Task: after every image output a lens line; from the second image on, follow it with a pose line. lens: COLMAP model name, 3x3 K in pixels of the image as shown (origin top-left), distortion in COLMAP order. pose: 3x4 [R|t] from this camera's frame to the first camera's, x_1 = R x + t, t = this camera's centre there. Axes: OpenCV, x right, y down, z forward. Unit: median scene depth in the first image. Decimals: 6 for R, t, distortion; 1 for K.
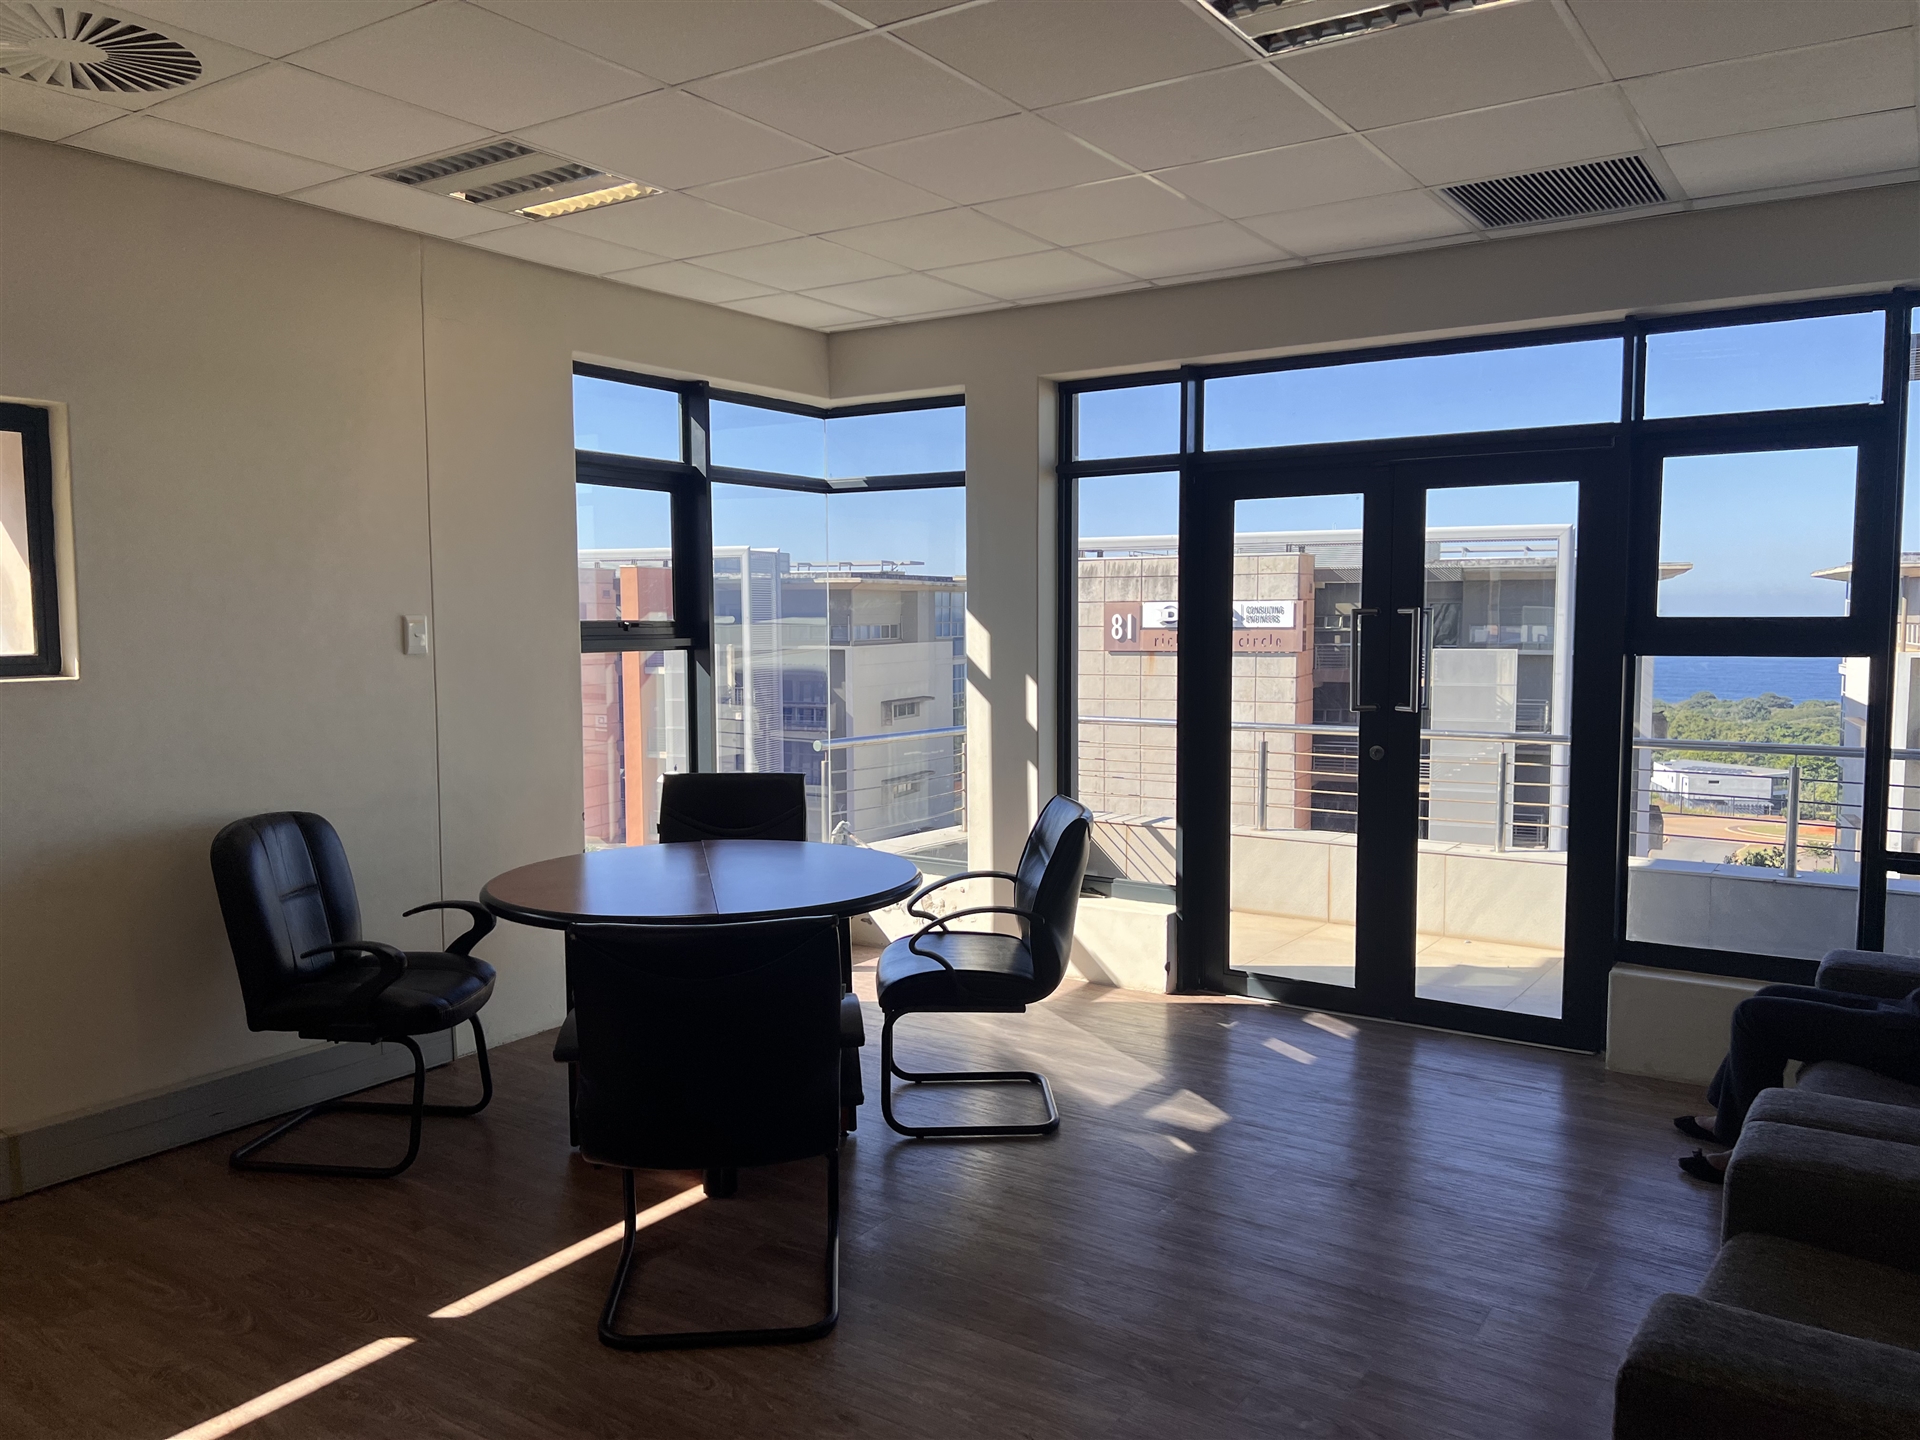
lens RADIAL K [[1444.7, 0, 970.9], [0, 1444.7, 733.6], [0, 0, 1]] dist [0.054292, -0.059986]
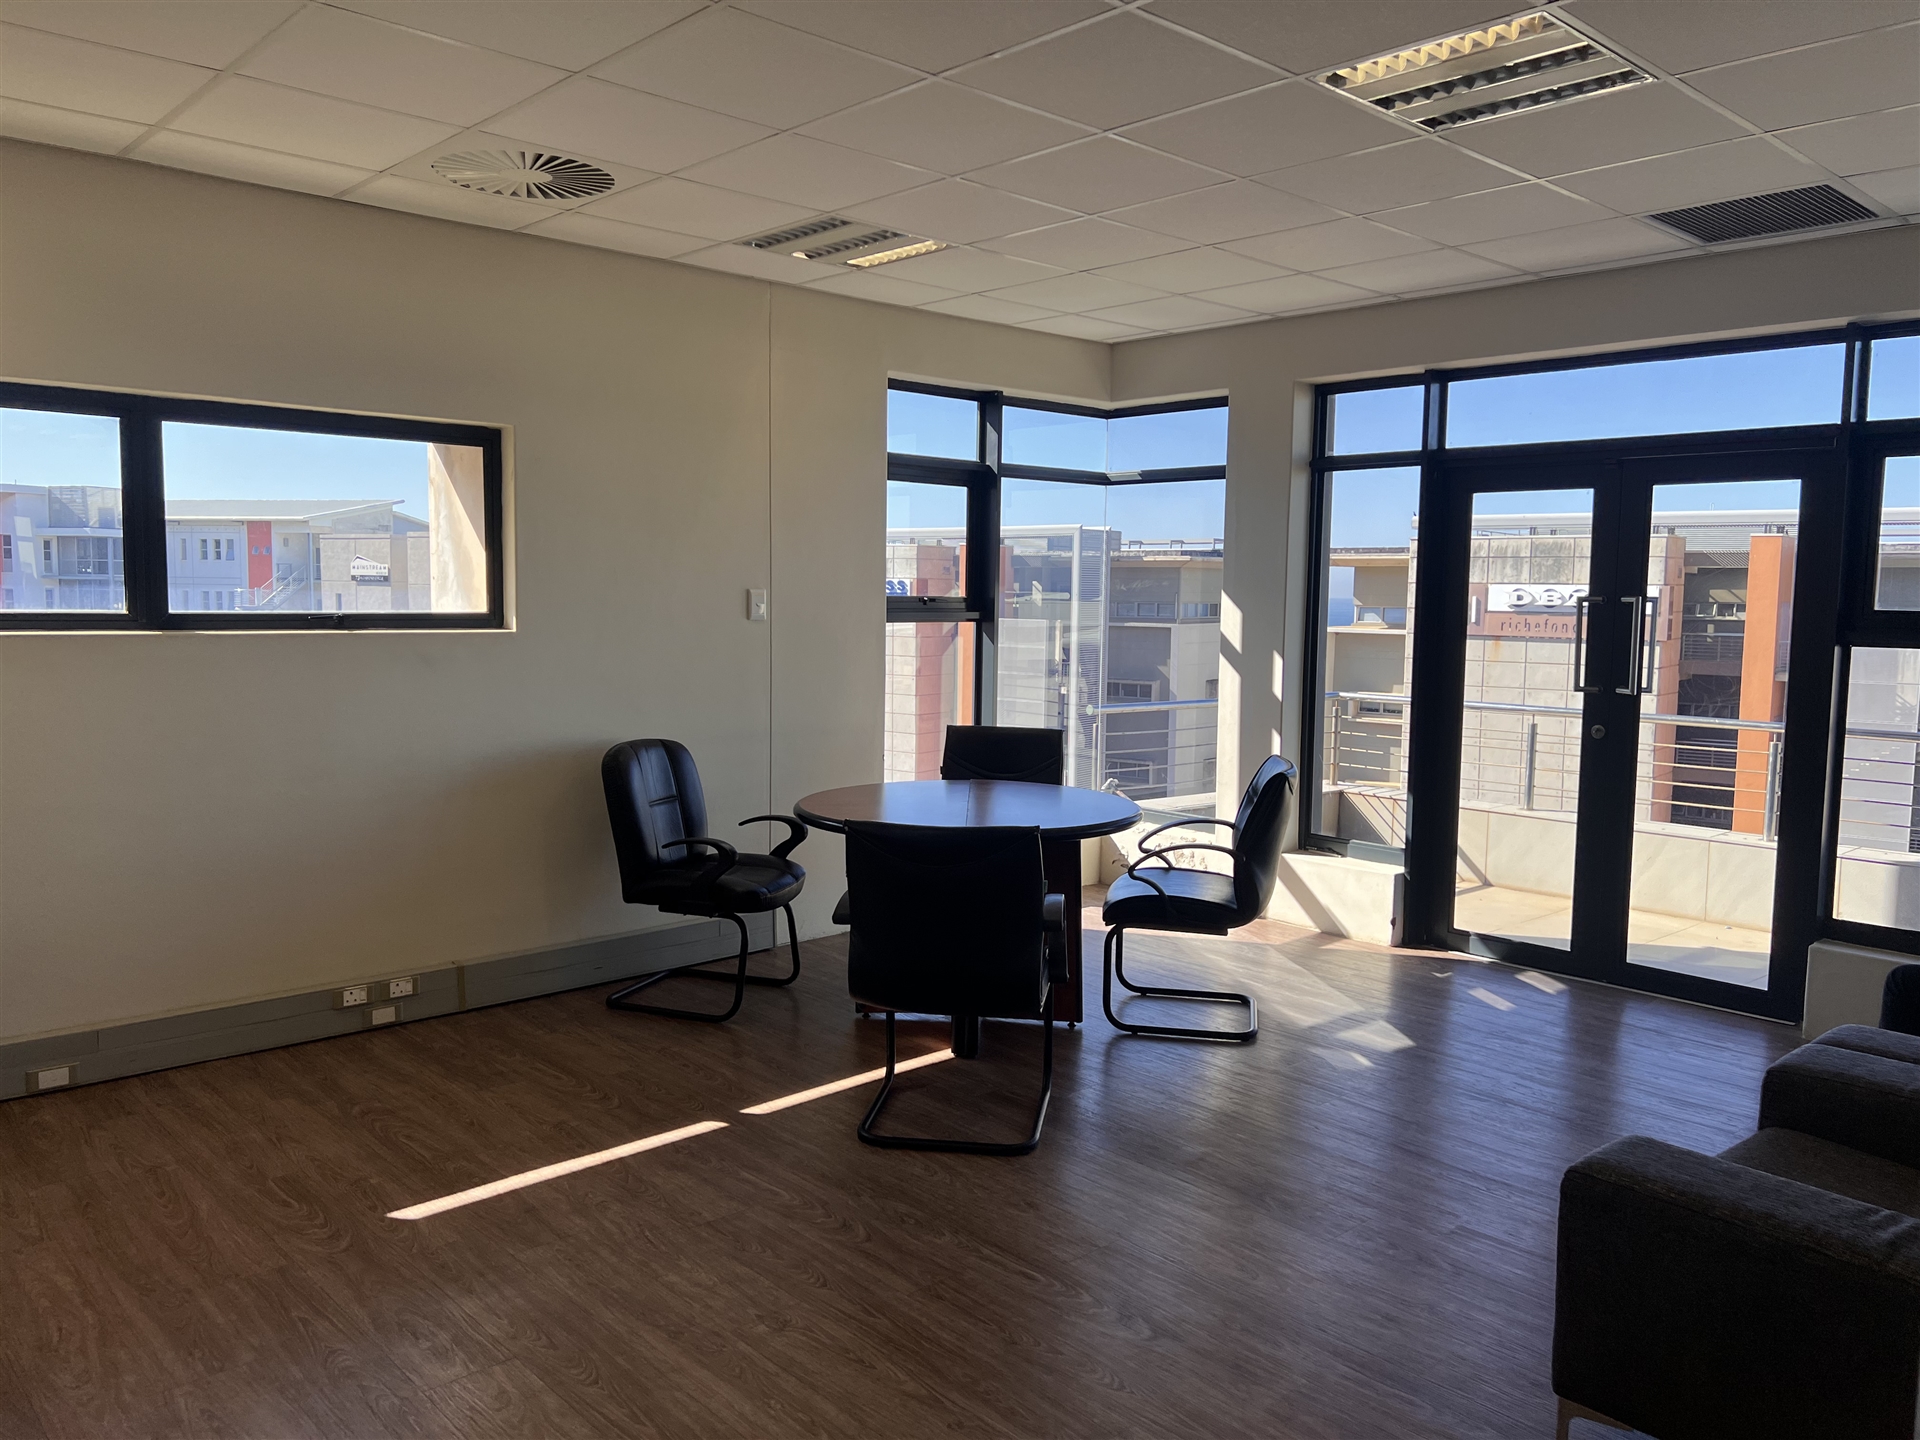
lens RADIAL K [[1430.1, 0, 970.1], [0, 1430.1, 725.6], [0, 0, 1]] dist [0.088083, -0.126644]
pose [[0.973428, 0.039523, -0.225556, 0.077255], [-0.037107, 0.999200, 0.014945, 0.011081], [0.225966, -0.006179, 0.974116, -0.155374]]
